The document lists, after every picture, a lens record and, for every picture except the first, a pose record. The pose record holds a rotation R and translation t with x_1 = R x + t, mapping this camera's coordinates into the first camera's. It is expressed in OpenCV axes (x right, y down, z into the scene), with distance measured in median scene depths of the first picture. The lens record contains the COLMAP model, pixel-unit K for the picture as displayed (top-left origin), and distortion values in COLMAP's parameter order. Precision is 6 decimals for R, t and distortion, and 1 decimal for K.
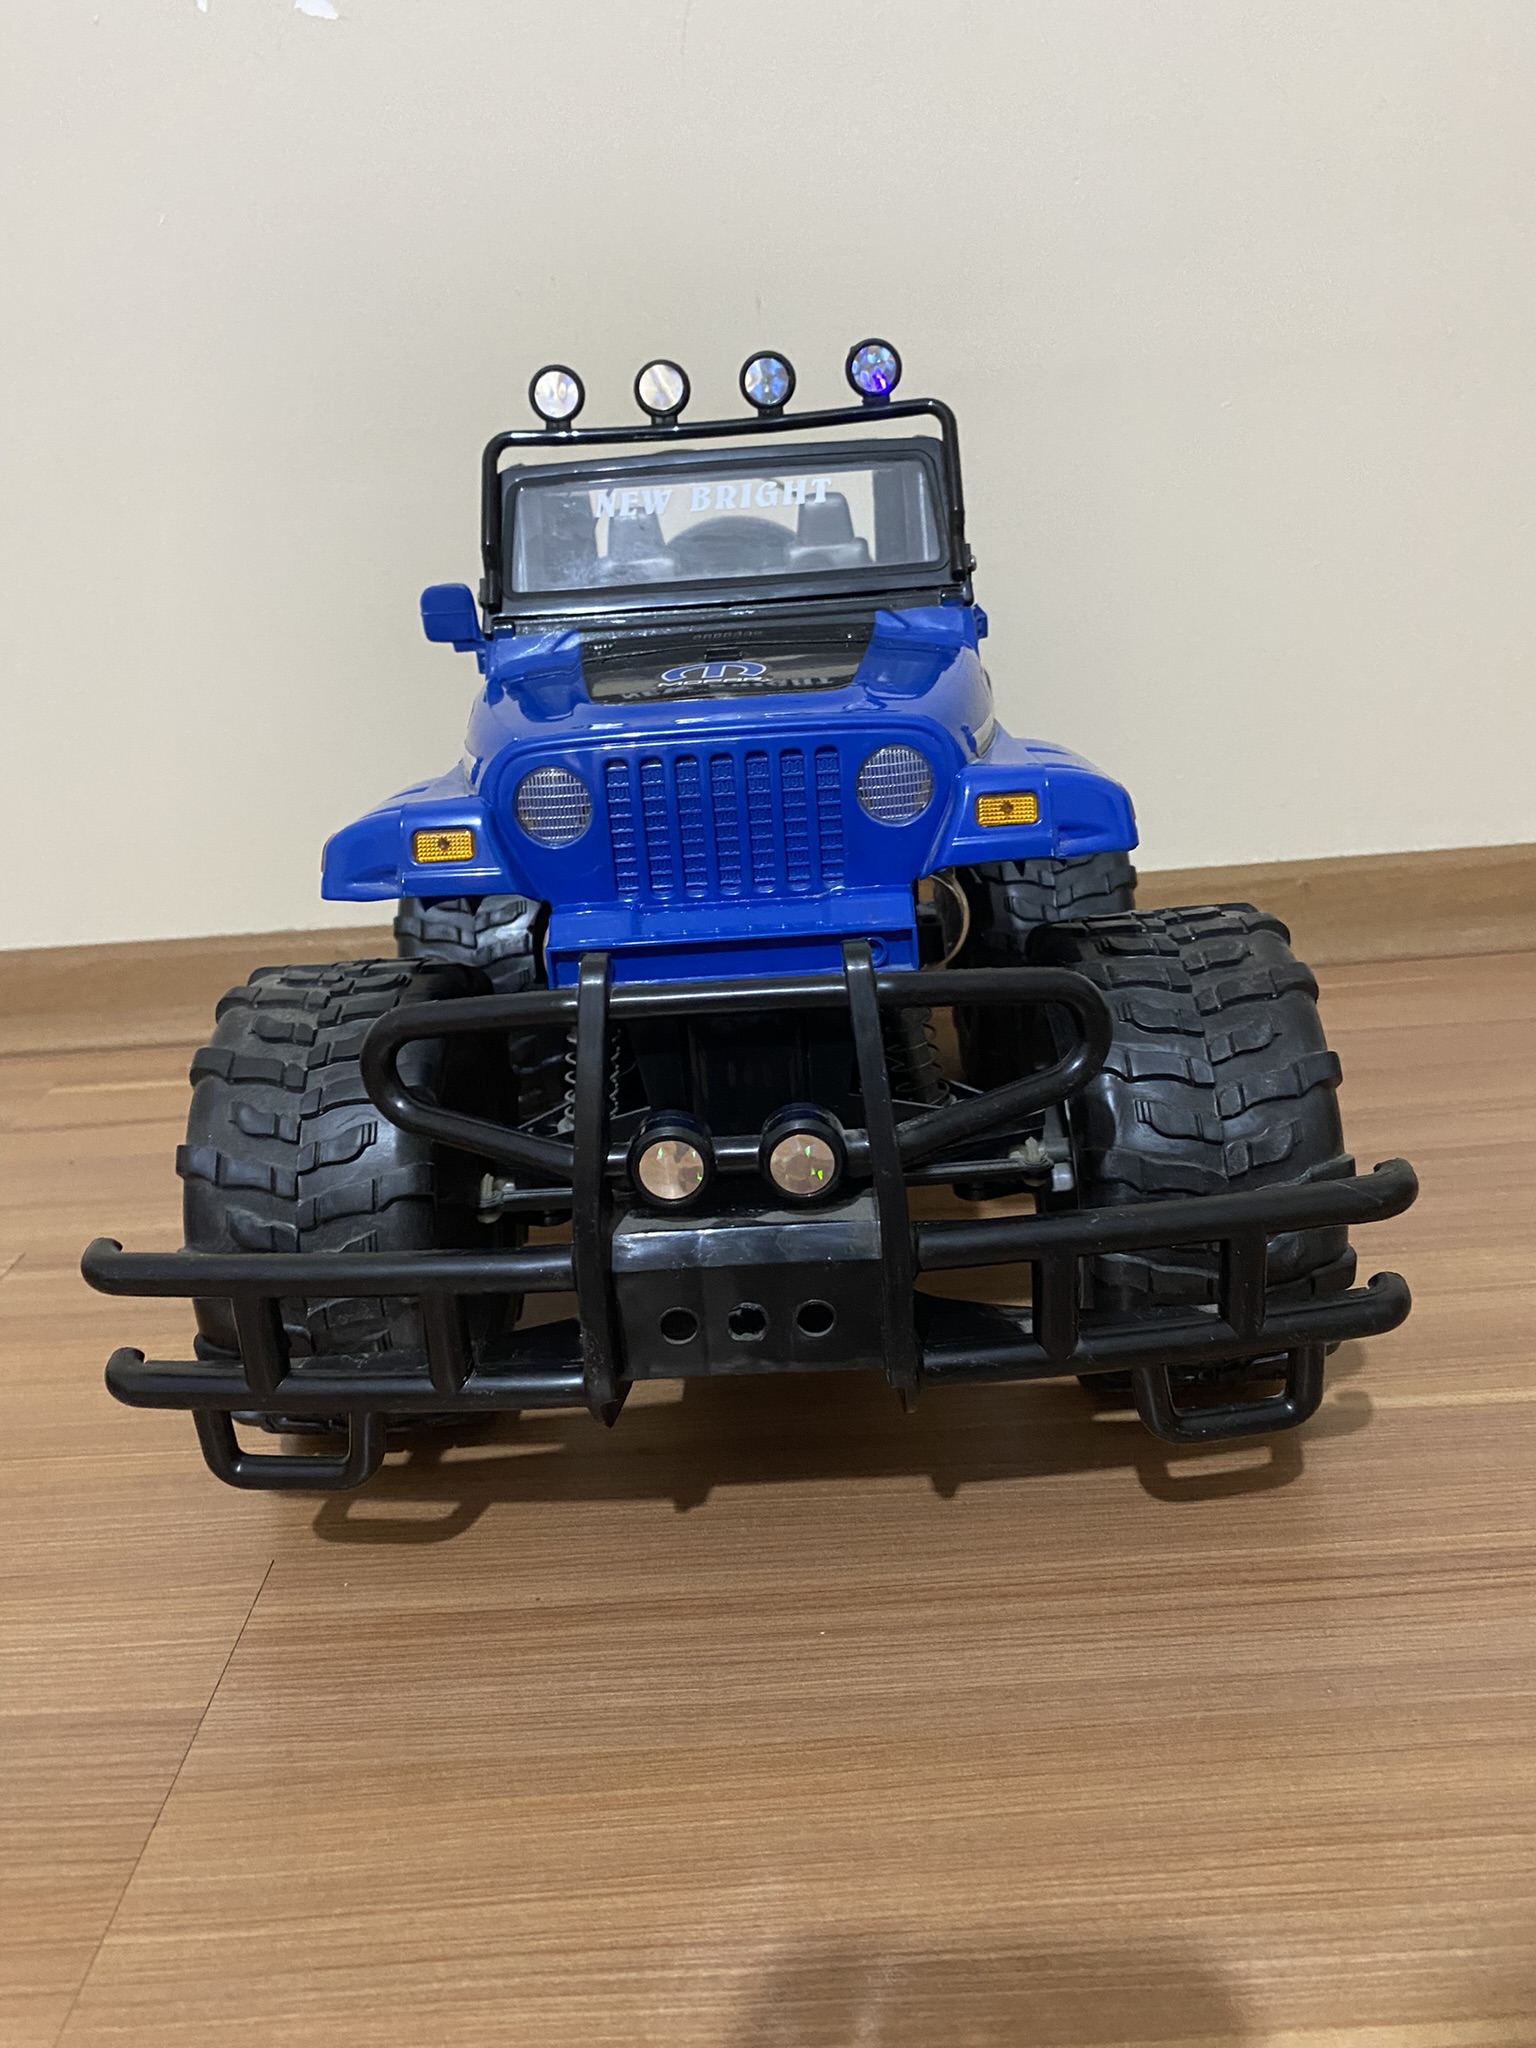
lens RADIAL K [[1599.8, 0, 775.4], [0, 1599.8, 991.7], [0, 0, 1]] dist [-0.011942, 0.010238]
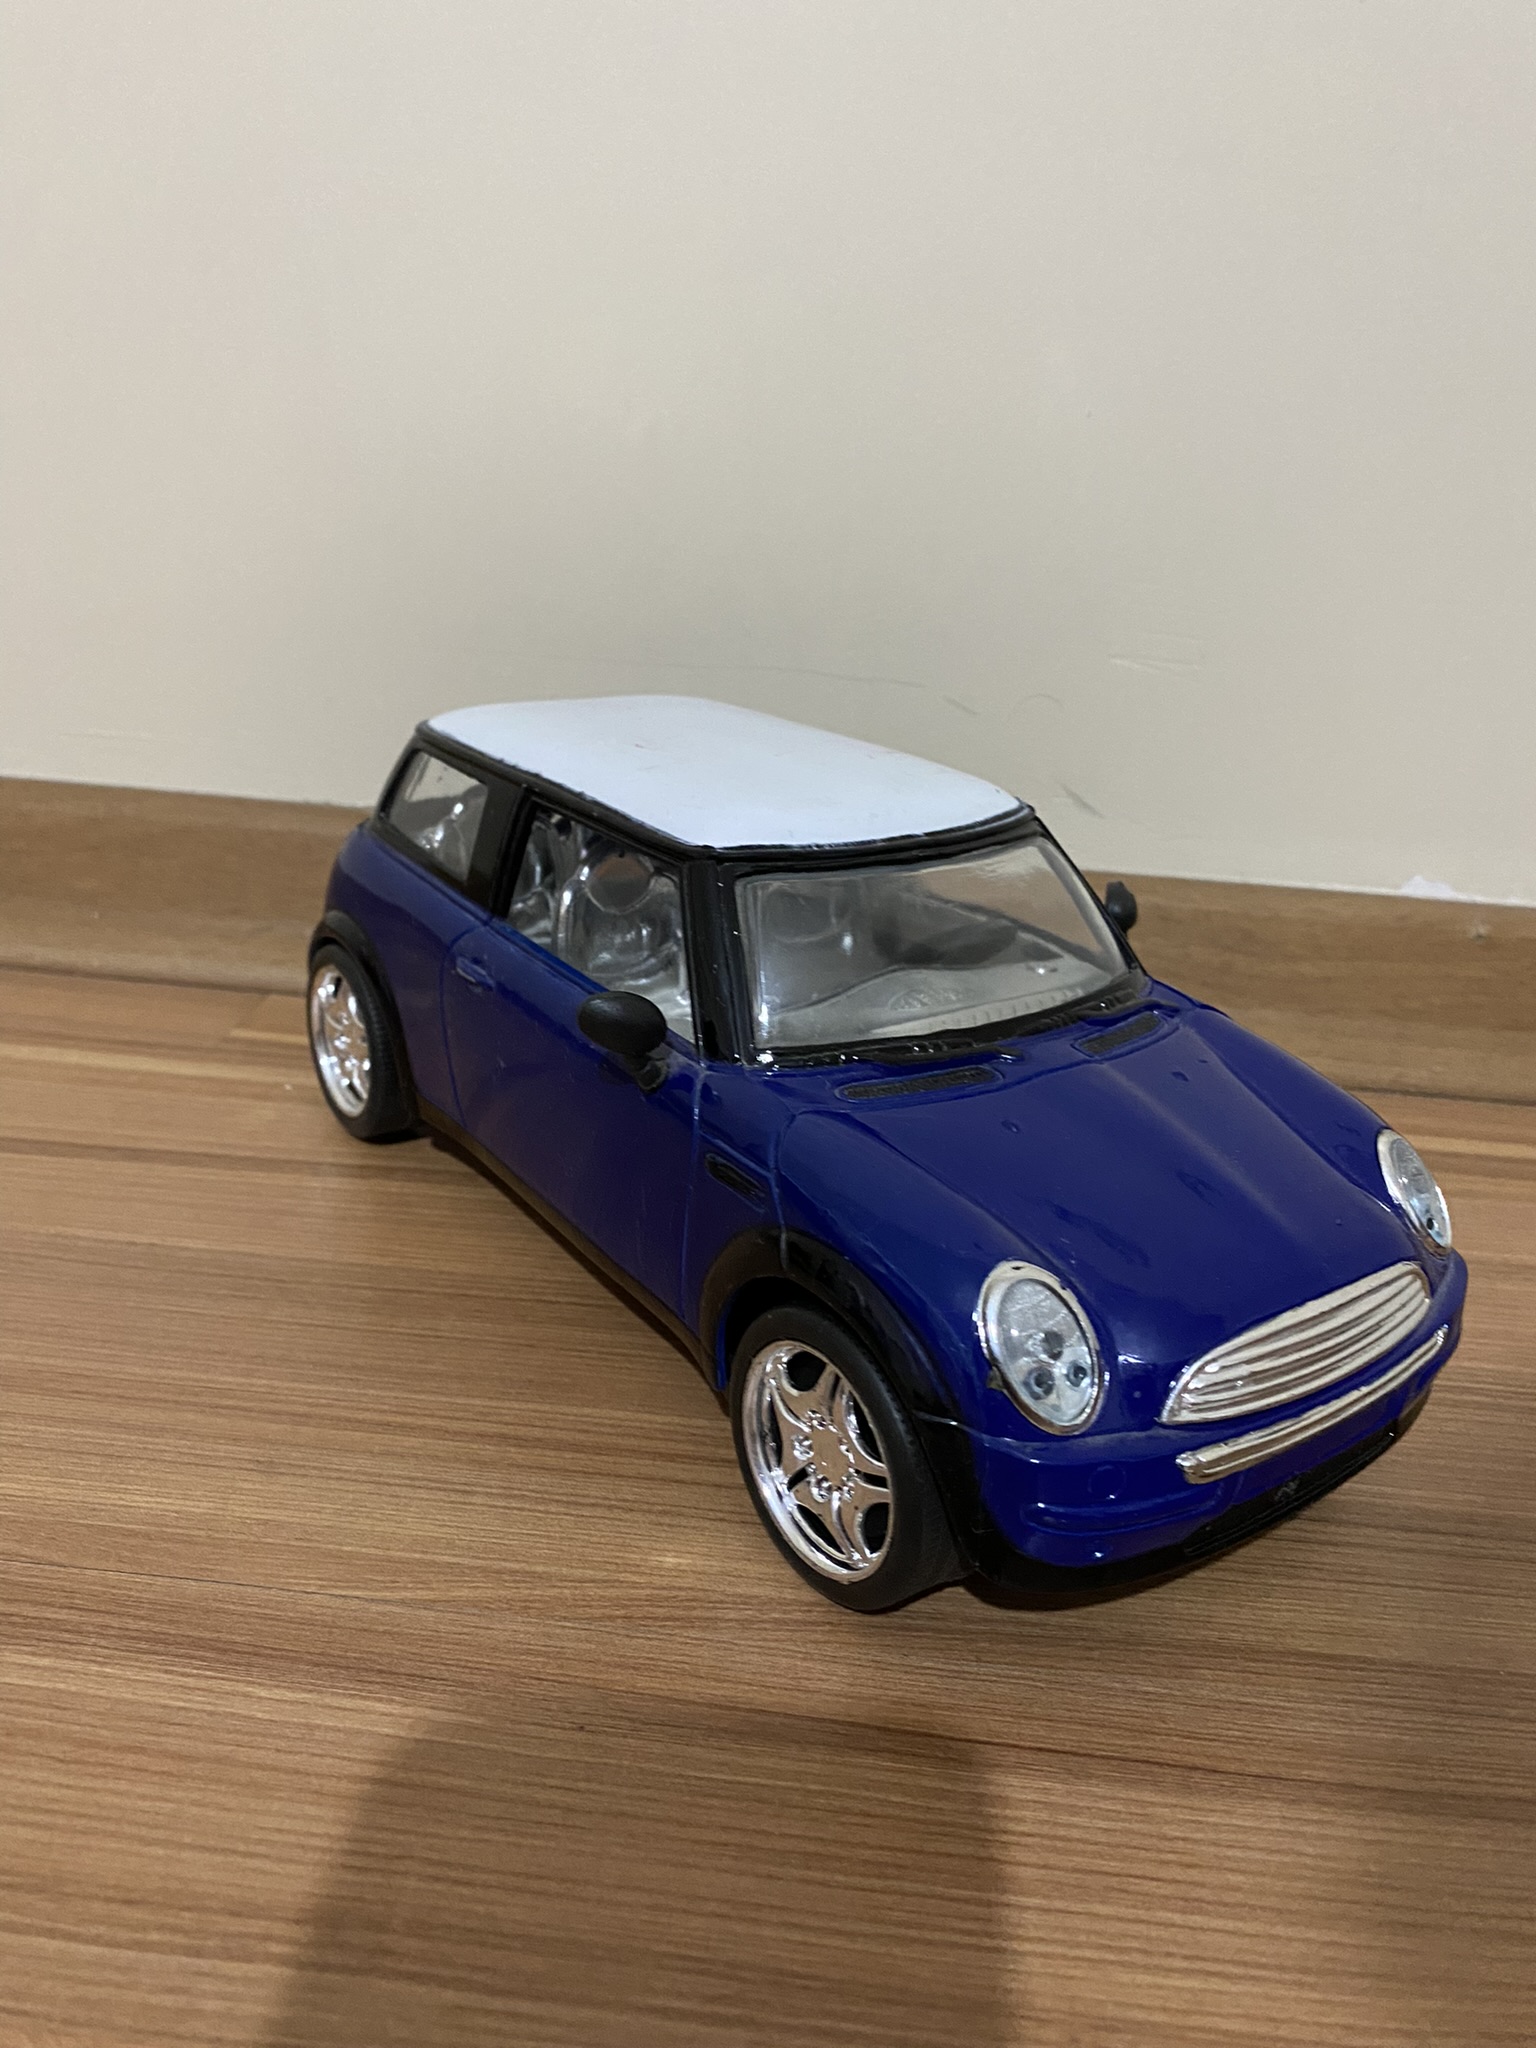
lens RADIAL K [[1599.8, 0, 761.4], [0, 1599.8, 959.6], [0, 0, 1]] dist [-0.011942, 0.010238]
pose [[0.987774, 0.154064, -0.023794, -0.383231], [-0.153428, 0.987802, 0.026598, -0.043577], [0.027601, -0.022623, 0.999363, 0.974354]]
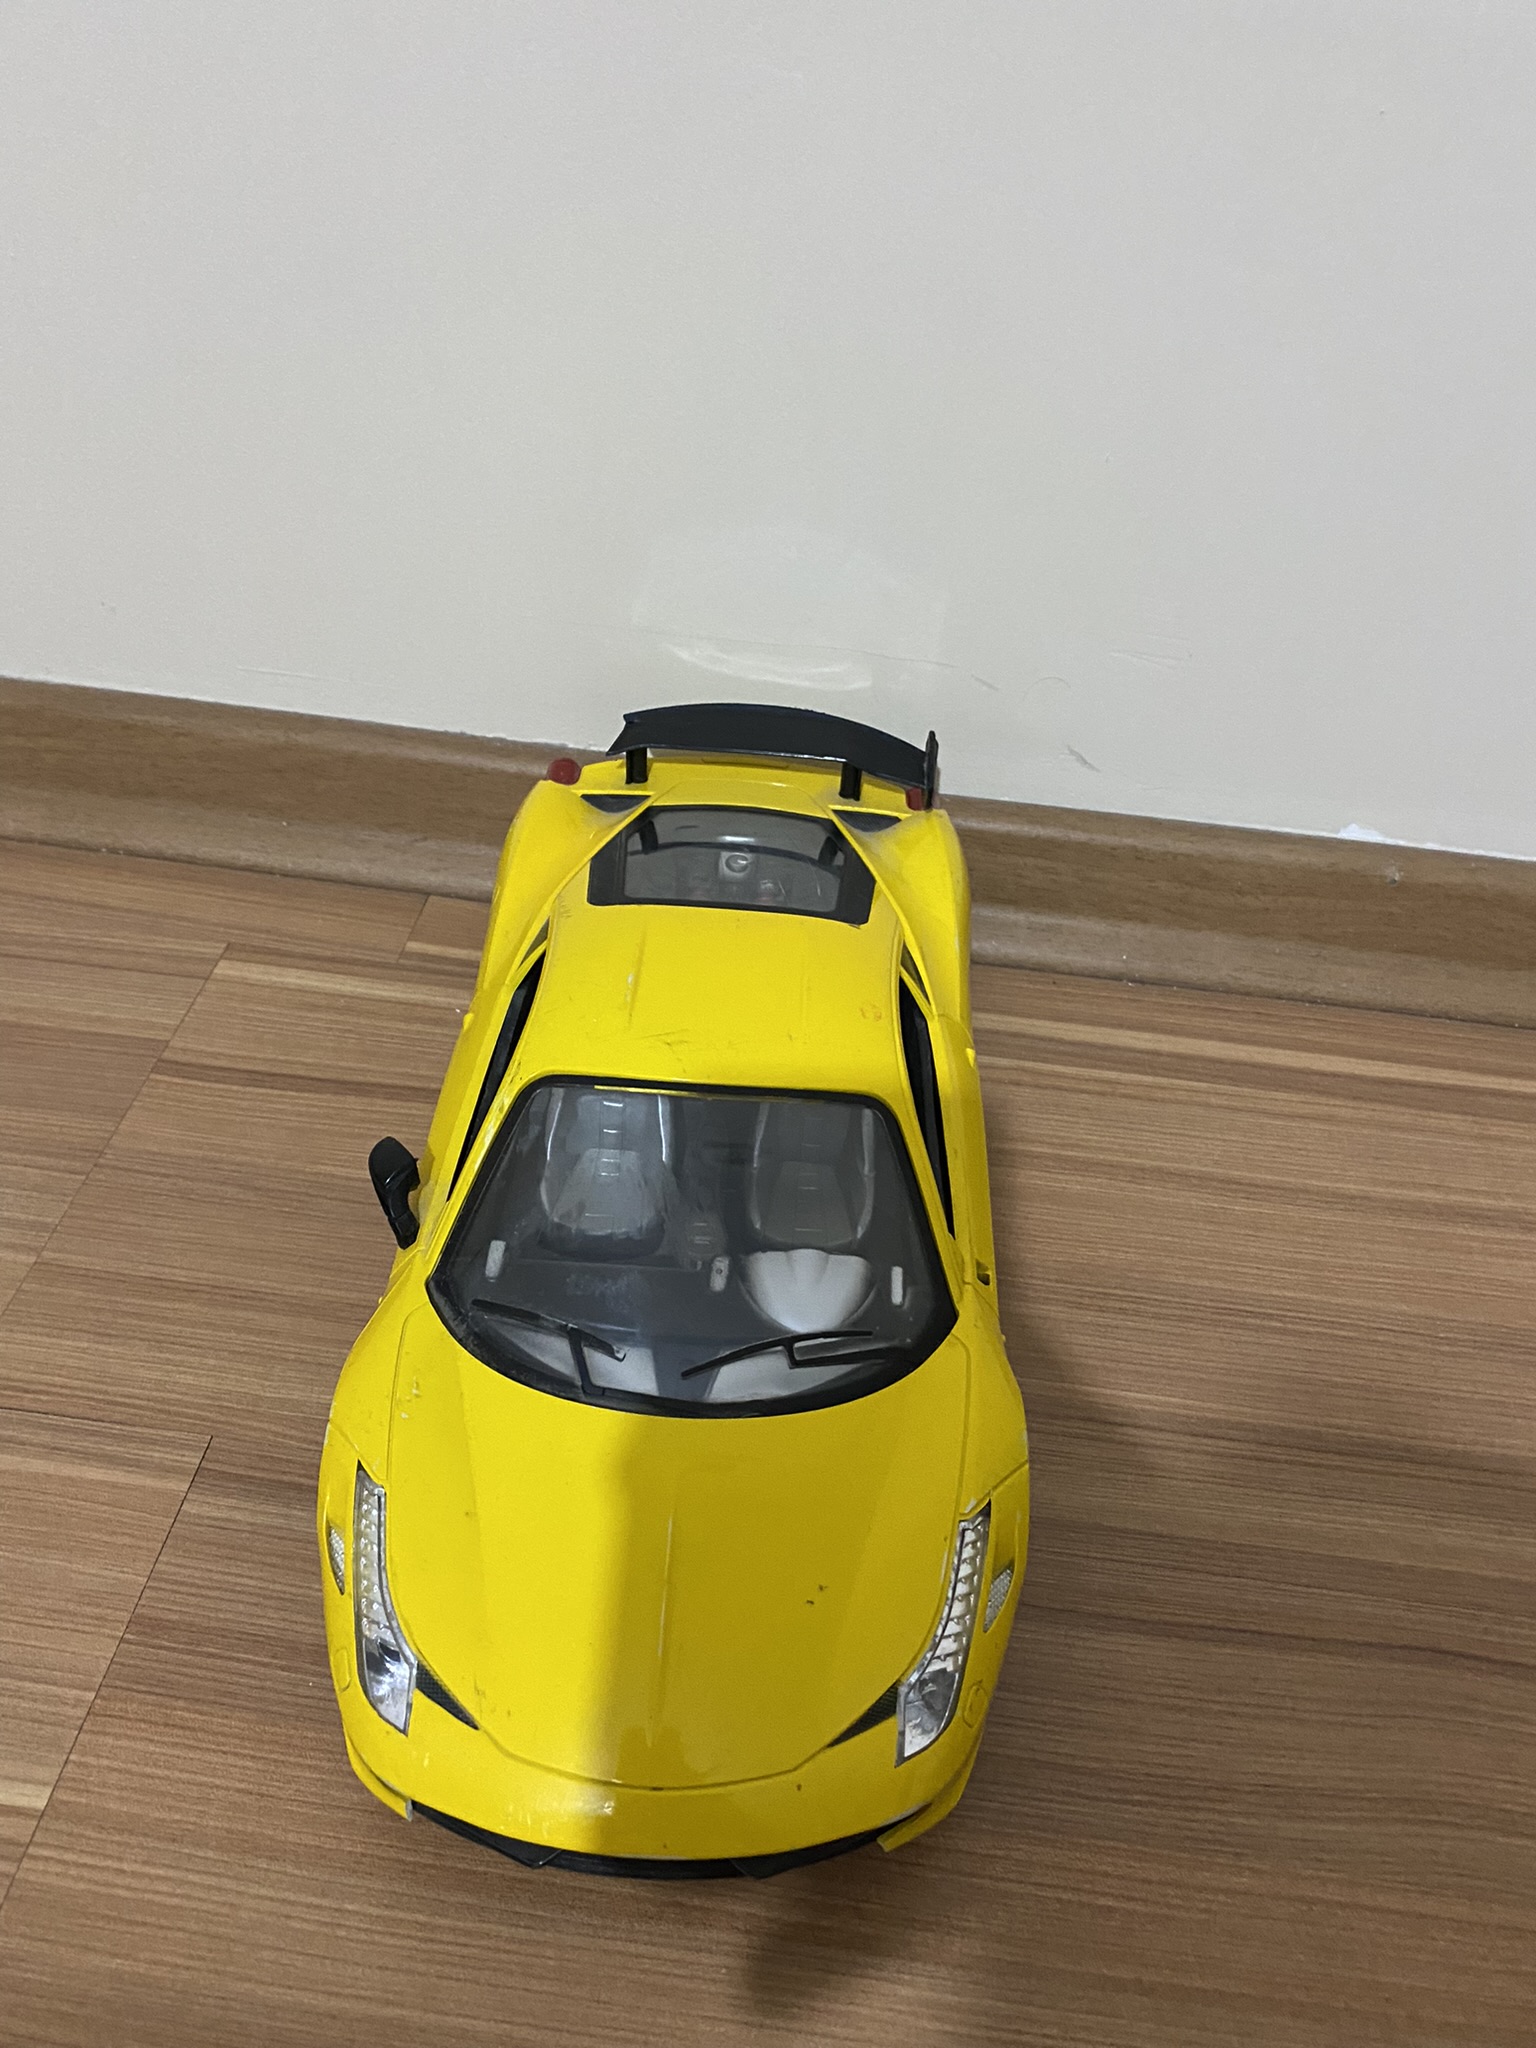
lens RADIAL K [[1599.8, 0, 790.1], [0, 1599.8, 1005.9], [0, 0, 1]] dist [-0.011942, 0.010238]
pose [[0.983652, 0.180042, 0.003787, -0.419712], [-0.167406, 0.906459, 0.387695, -0.491041], [0.066368, -0.381991, 0.921780, 0.732162]]
